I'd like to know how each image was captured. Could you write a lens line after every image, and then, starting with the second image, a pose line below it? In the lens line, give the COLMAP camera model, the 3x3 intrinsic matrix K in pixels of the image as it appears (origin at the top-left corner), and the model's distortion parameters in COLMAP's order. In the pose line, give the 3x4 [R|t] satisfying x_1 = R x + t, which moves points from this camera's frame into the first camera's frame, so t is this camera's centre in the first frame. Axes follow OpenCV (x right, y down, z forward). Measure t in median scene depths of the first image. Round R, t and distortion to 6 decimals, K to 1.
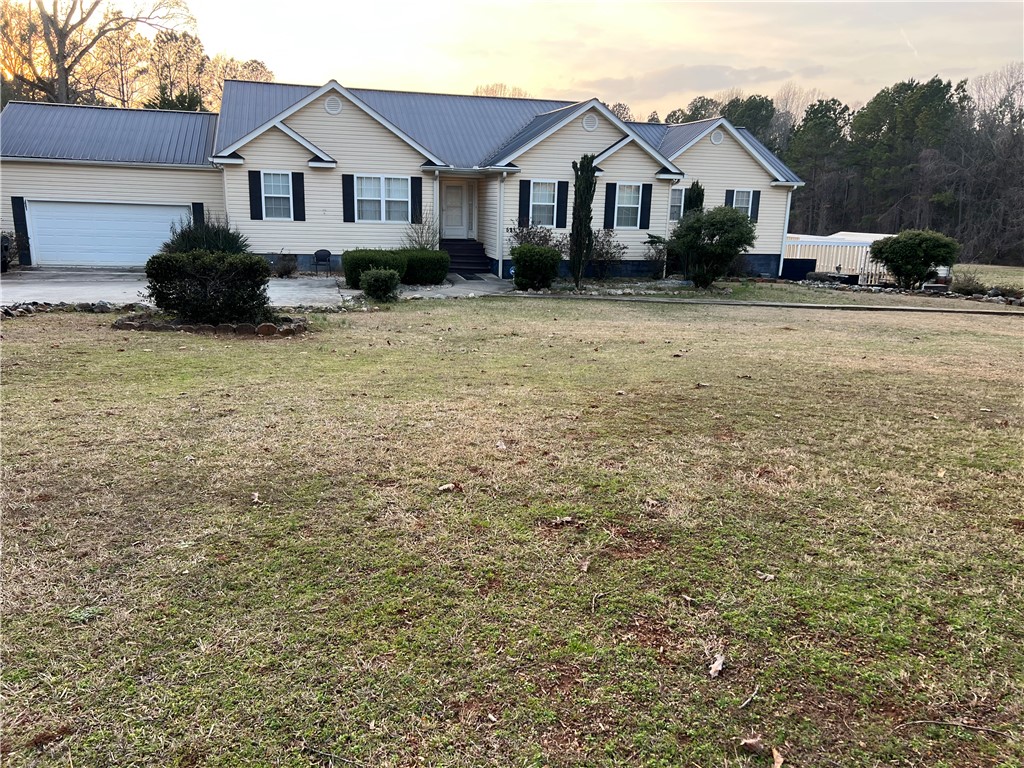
lens RADIAL K [[748.8, 0, 512.0], [0, 748.8, 384.0], [0, 0, 1]] dist [0.051171, -0.070183]
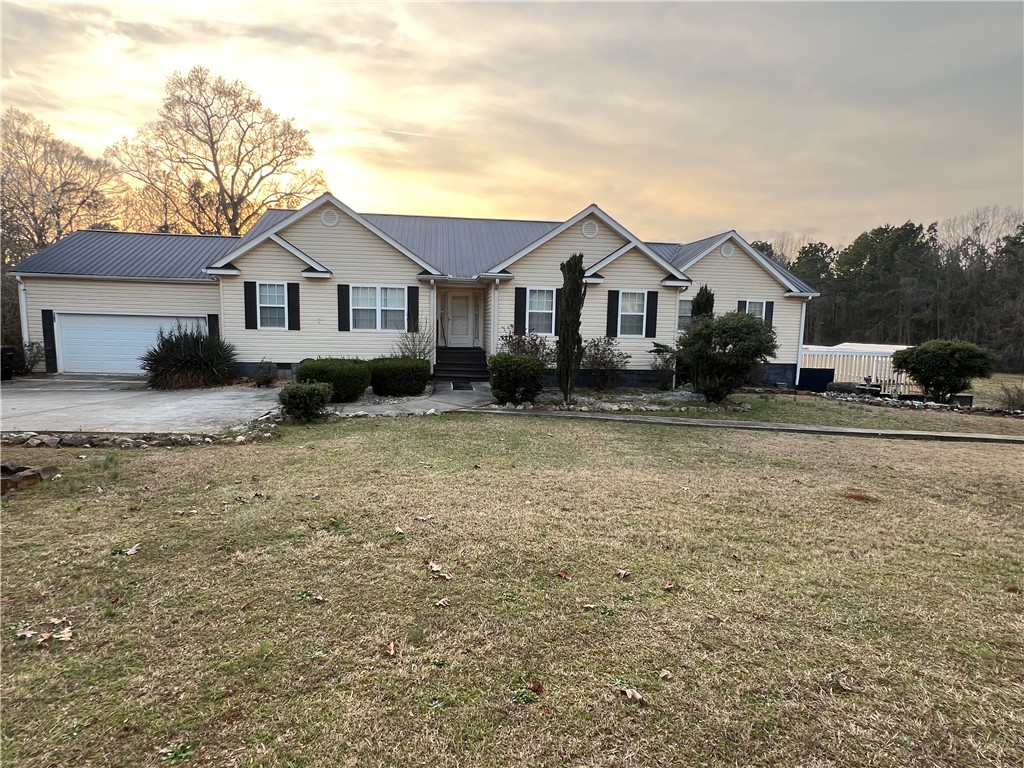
lens RADIAL K [[529.5, 0, 512.0], [0, 529.5, 384.0], [0, 0, 1]] dist [-0.003797, -0.001596]
pose [[0.991771, 0.008897, -0.127719, 0.092001], [-0.024713, 0.992125, -0.122793, -0.063931], [0.125620, 0.124939, 0.984180, 0.339894]]
